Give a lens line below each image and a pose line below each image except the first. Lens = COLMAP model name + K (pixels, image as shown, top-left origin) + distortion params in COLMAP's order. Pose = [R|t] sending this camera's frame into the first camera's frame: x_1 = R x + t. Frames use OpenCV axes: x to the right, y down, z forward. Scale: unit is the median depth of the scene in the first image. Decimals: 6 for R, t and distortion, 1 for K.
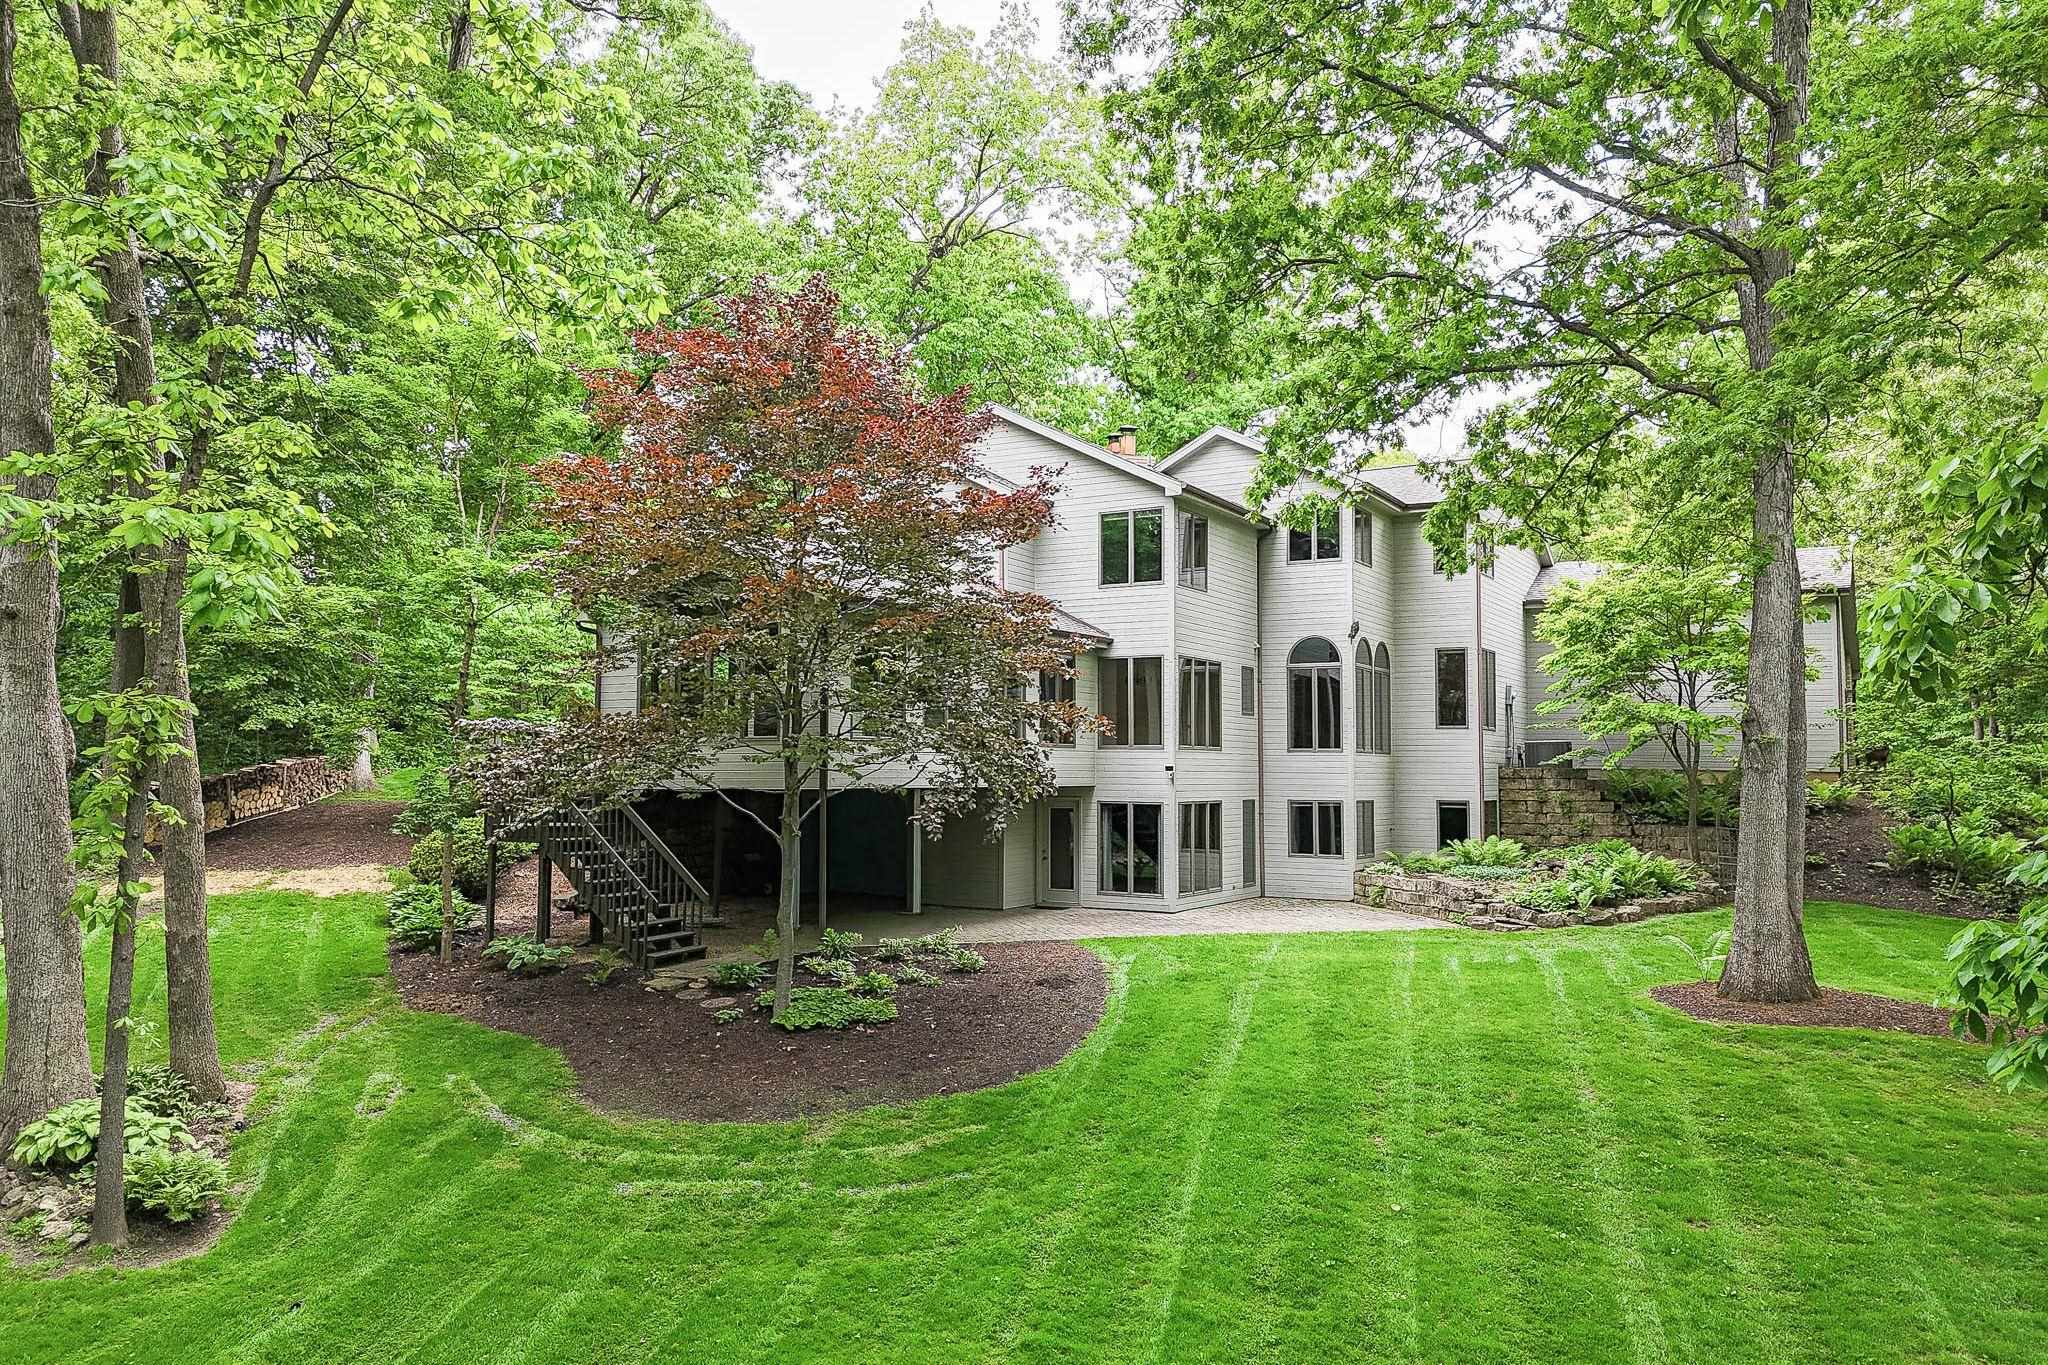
lens RADIAL K [[1474.3, 0, 1024.0], [0, 1474.3, 682.5], [0, 0, 1]] dist [0.099638, -0.103446]
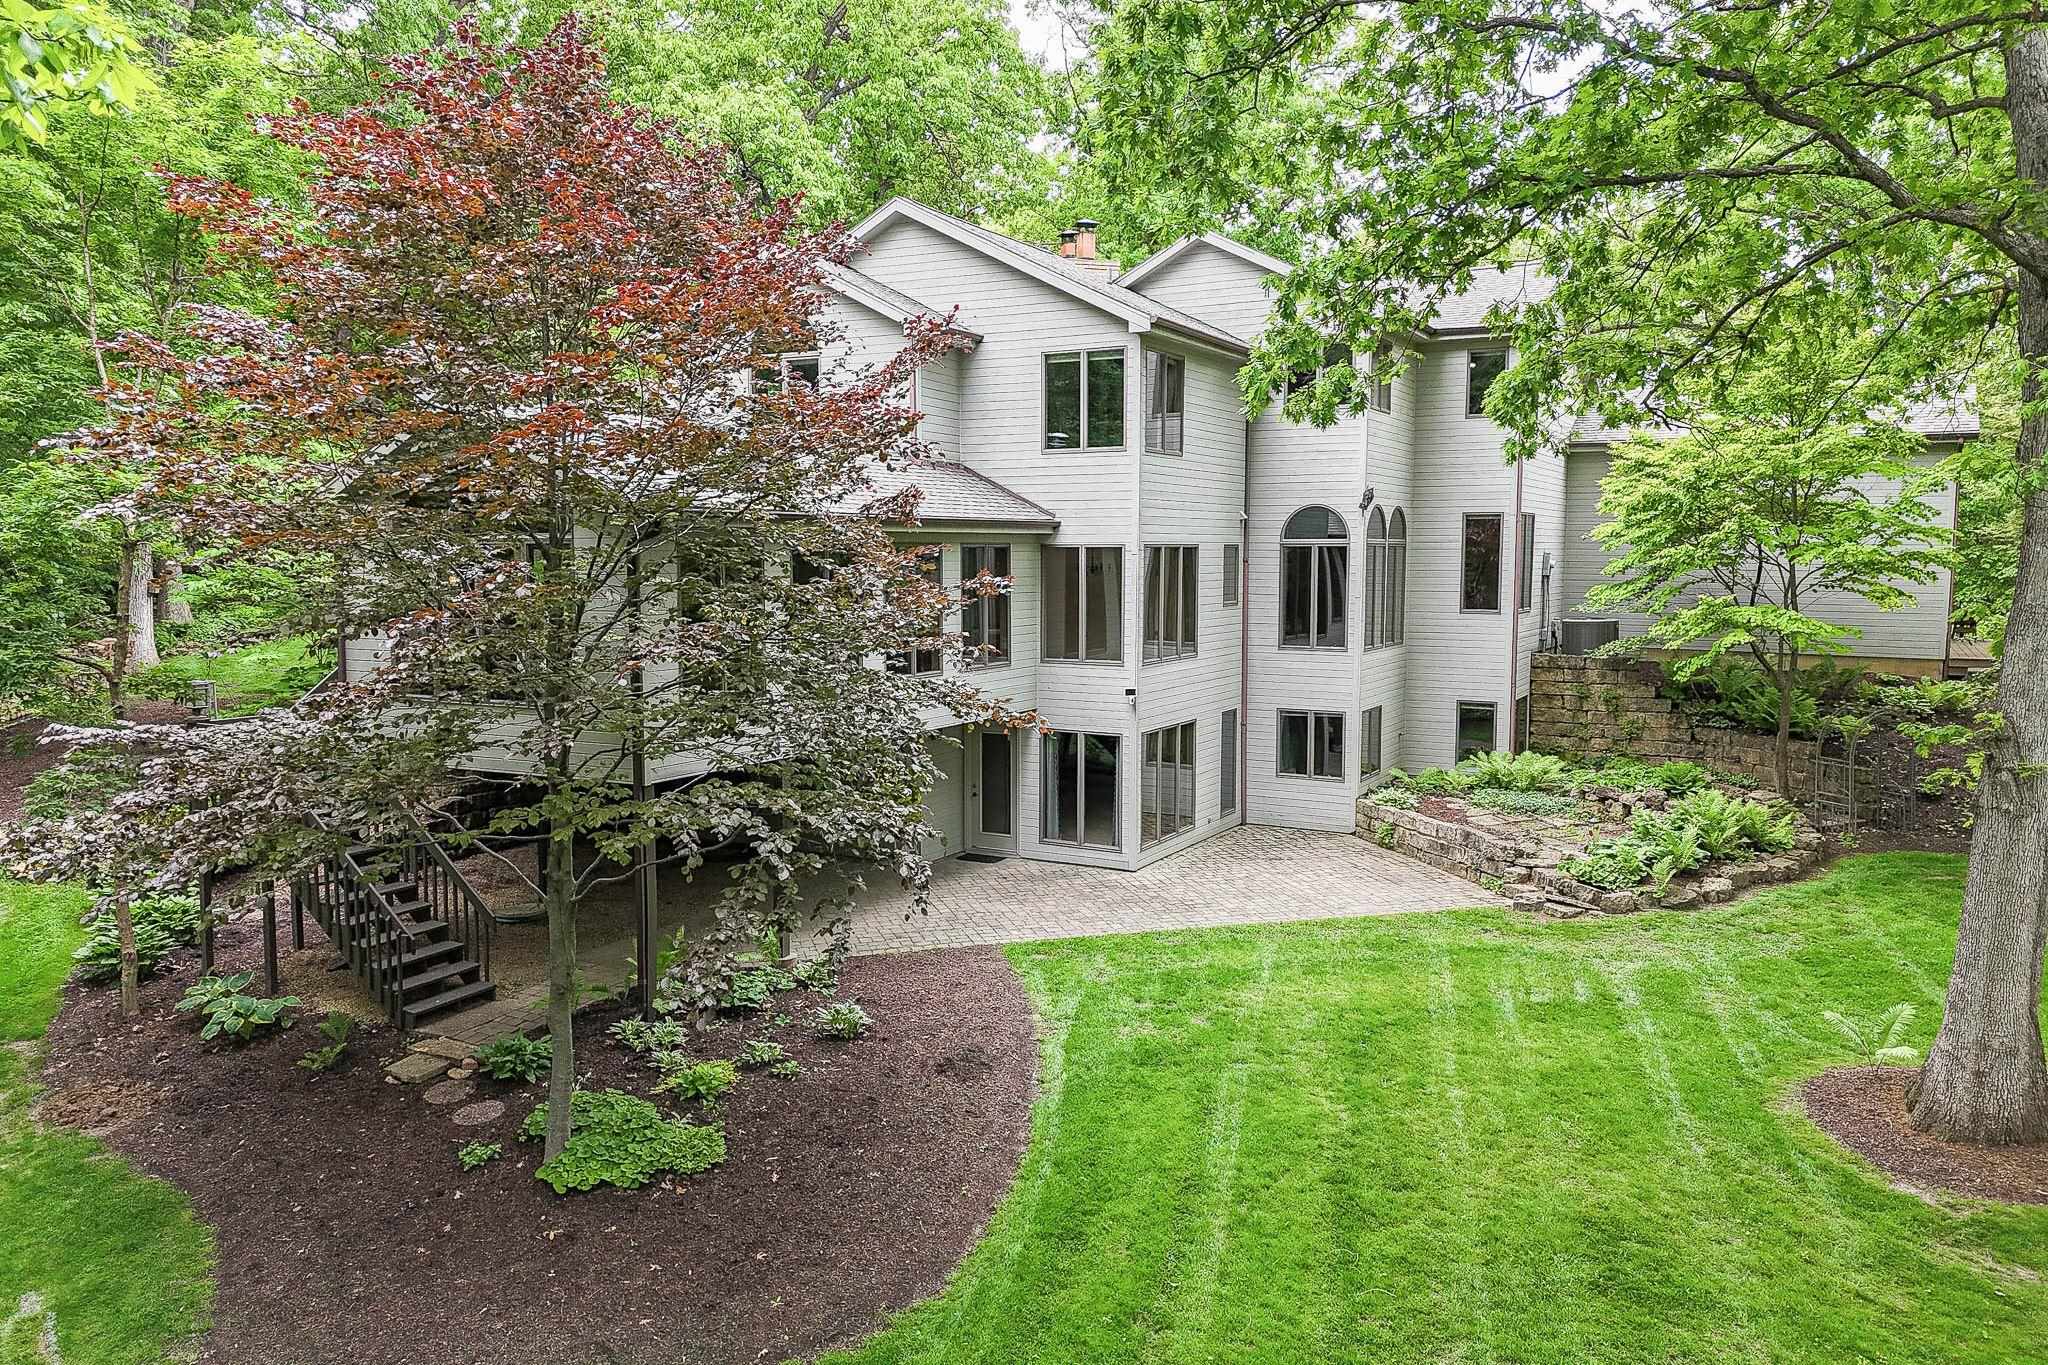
lens RADIAL K [[1474.3, 0, 1024.0], [0, 1474.3, 682.5], [0, 0, 1]] dist [0.099638, -0.103446]
pose [[0.999803, -0.005169, 0.019151, 0.025869], [0.002247, 0.988751, 0.149552, -0.060443], [-0.019708, -0.149479, 0.988568, 0.219193]]
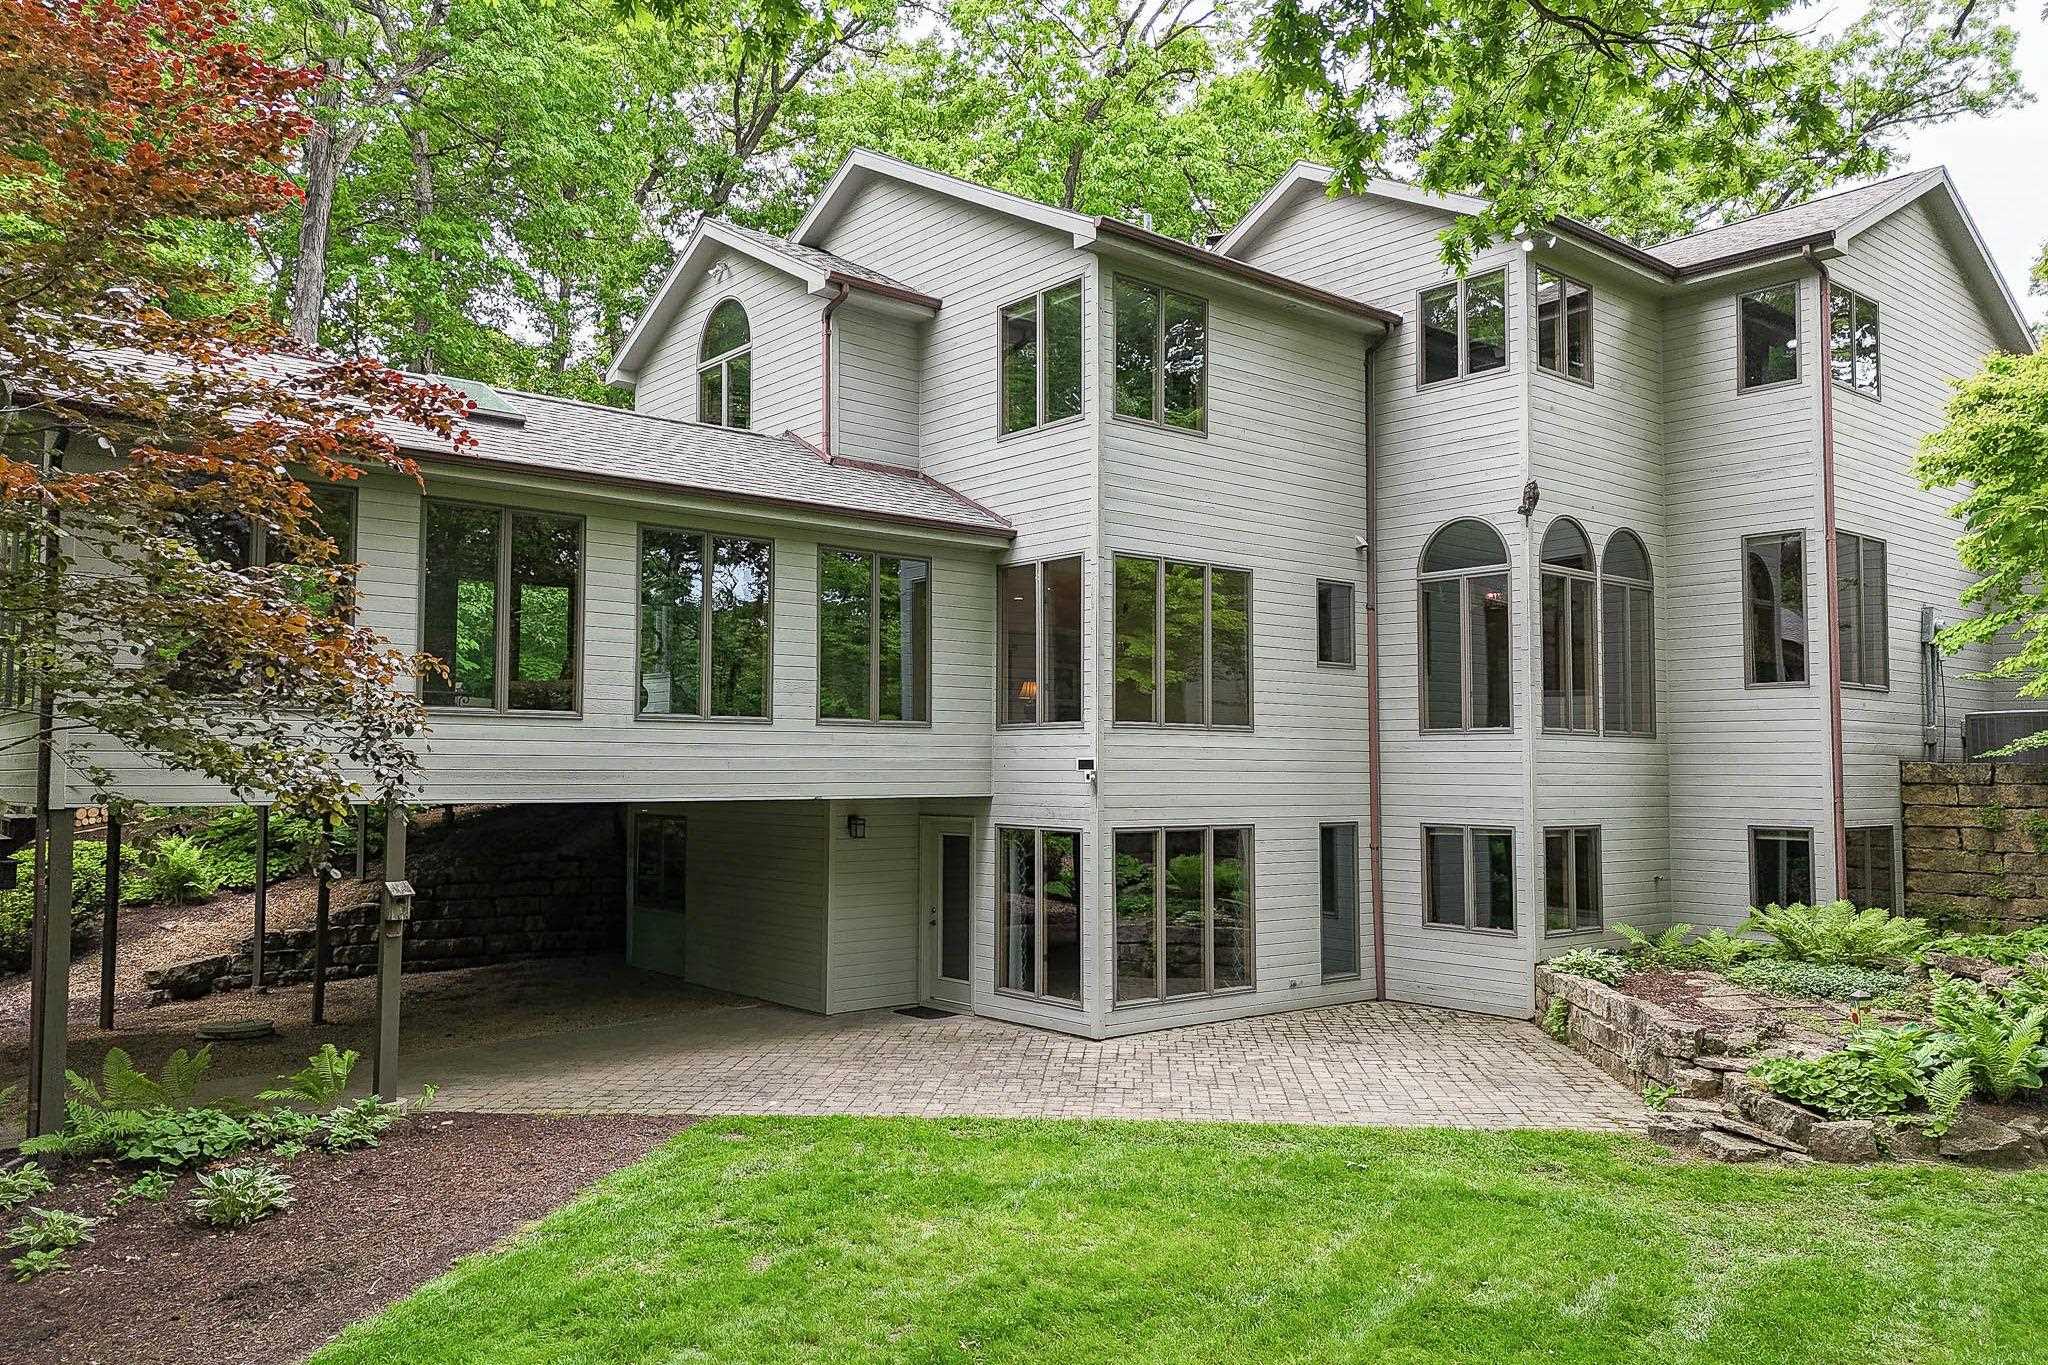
lens RADIAL K [[1488.6, 0, 1025.0], [0, 1488.6, 686.3], [0, 0, 1]] dist [0.064800, -0.042012]
pose [[0.942203, -0.020208, -0.334434, 0.243984], [0.020641, 0.999784, -0.002261, 0.029642], [0.334407, -0.004773, 0.942416, 0.468375]]
